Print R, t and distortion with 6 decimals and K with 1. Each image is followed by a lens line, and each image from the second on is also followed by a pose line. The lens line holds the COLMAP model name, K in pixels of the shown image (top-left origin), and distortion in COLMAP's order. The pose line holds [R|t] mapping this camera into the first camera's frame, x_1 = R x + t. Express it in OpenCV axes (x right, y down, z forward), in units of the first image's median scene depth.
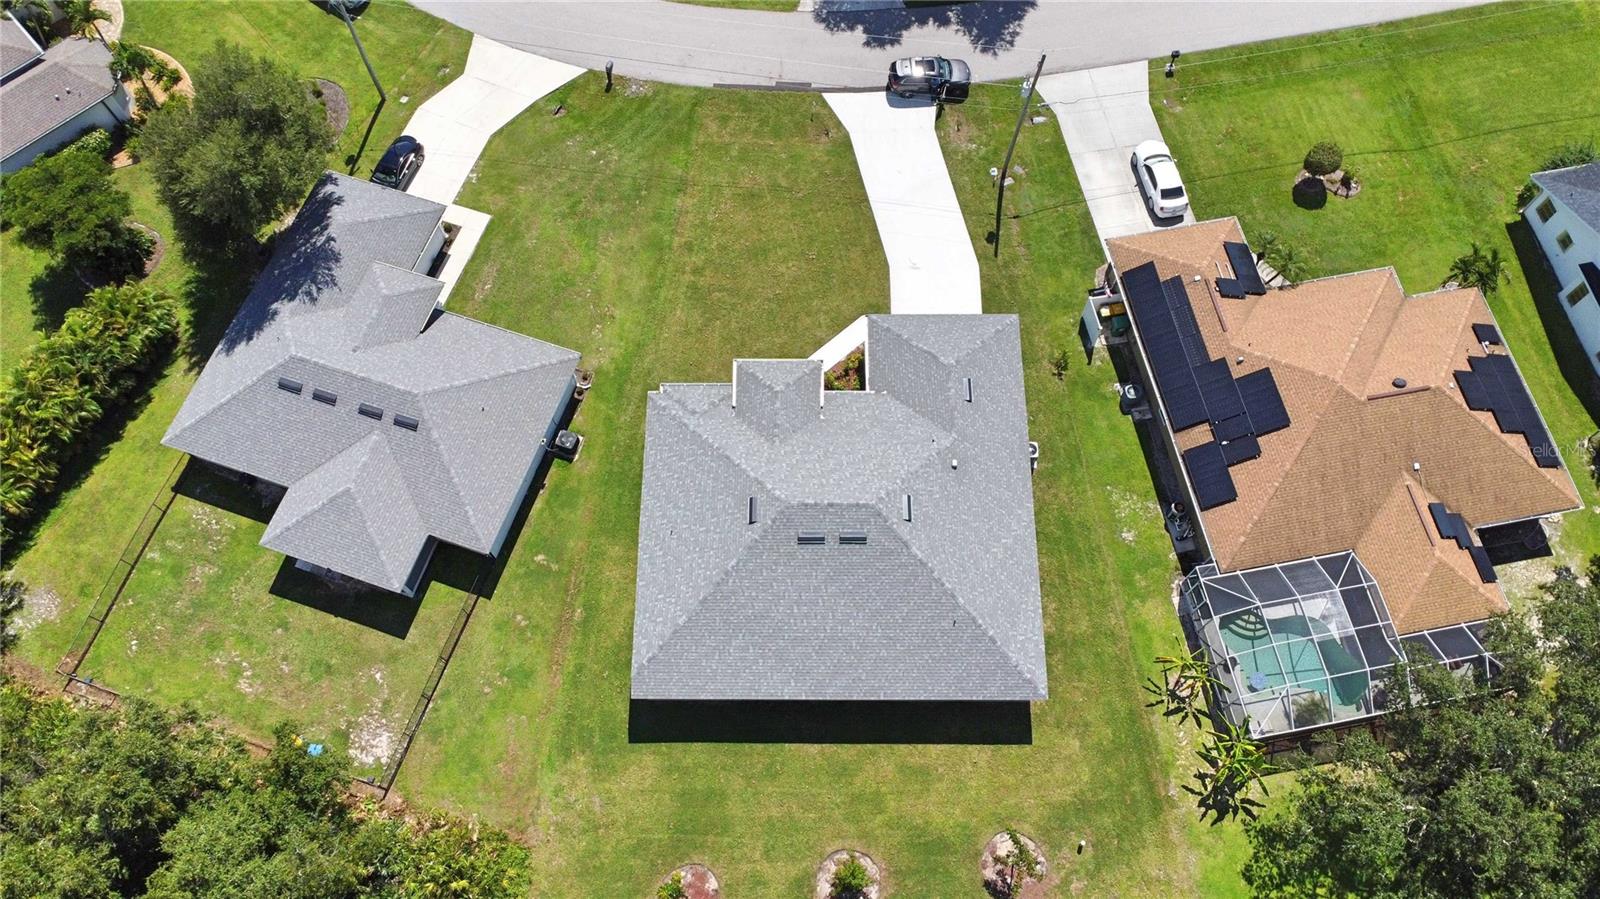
lens RADIAL K [[1175.7, 0, 800.0], [0, 1175.7, 449.5], [0, 0, 1]] dist [-0.000685, 0.002141]
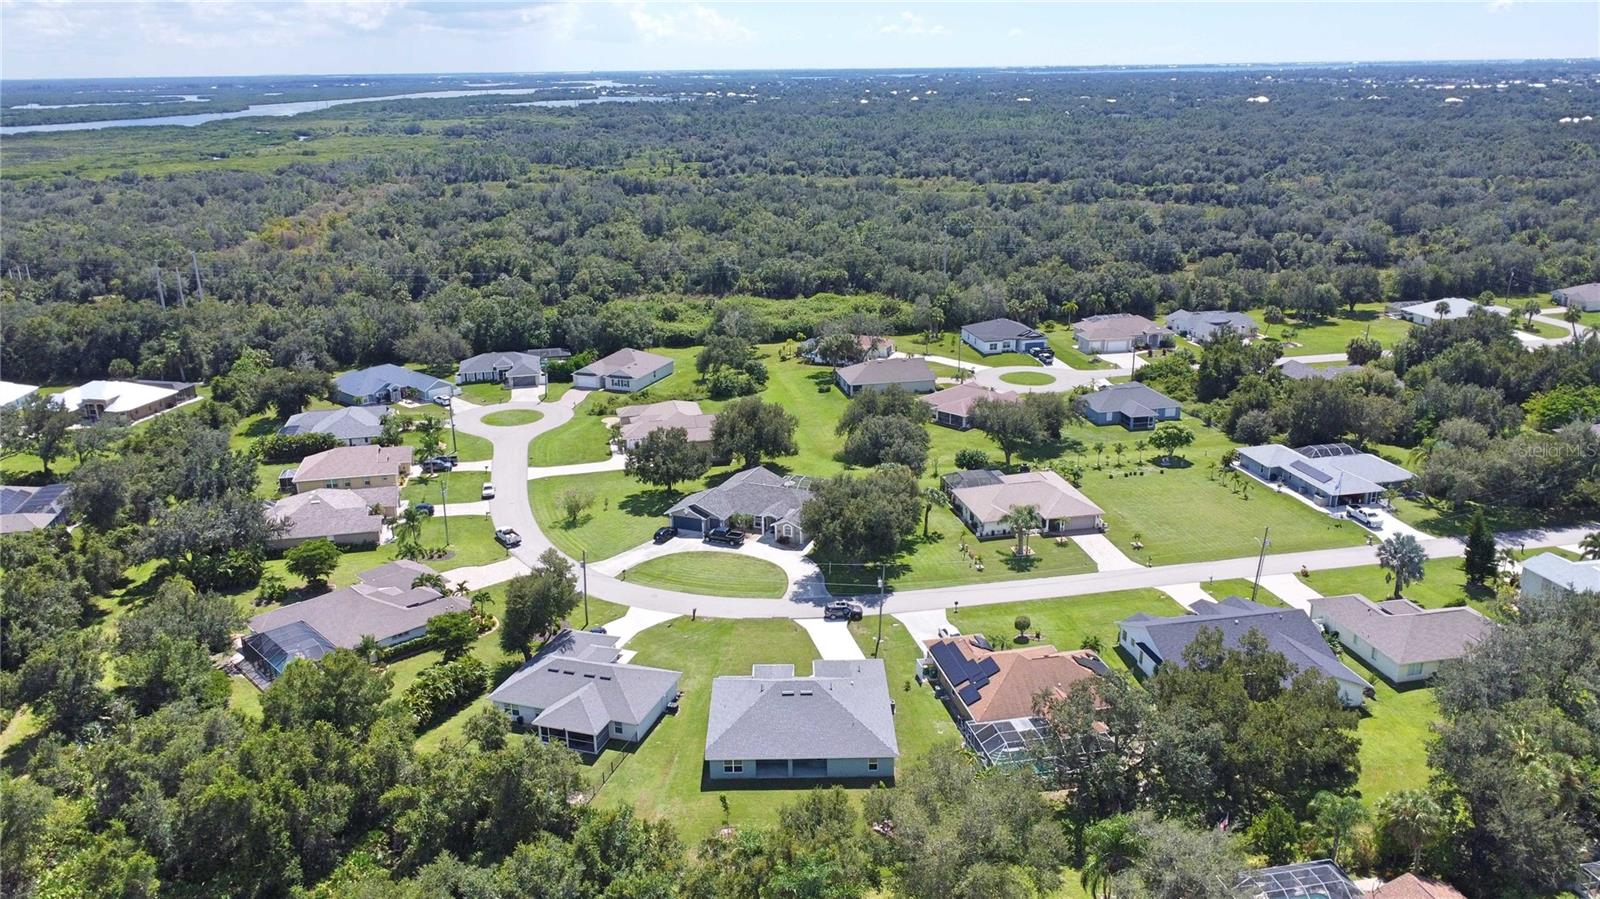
lens RADIAL K [[1175.7, 0, 800.0], [0, 1175.7, 449.5], [0, 0, 1]] dist [-0.000685, 0.002141]
pose [[0.999919, -0.008671, 0.009347, 0.013818], [0.012737, 0.646824, -0.762533, 1.270219], [0.000566, 0.762590, 0.646882, -0.697748]]
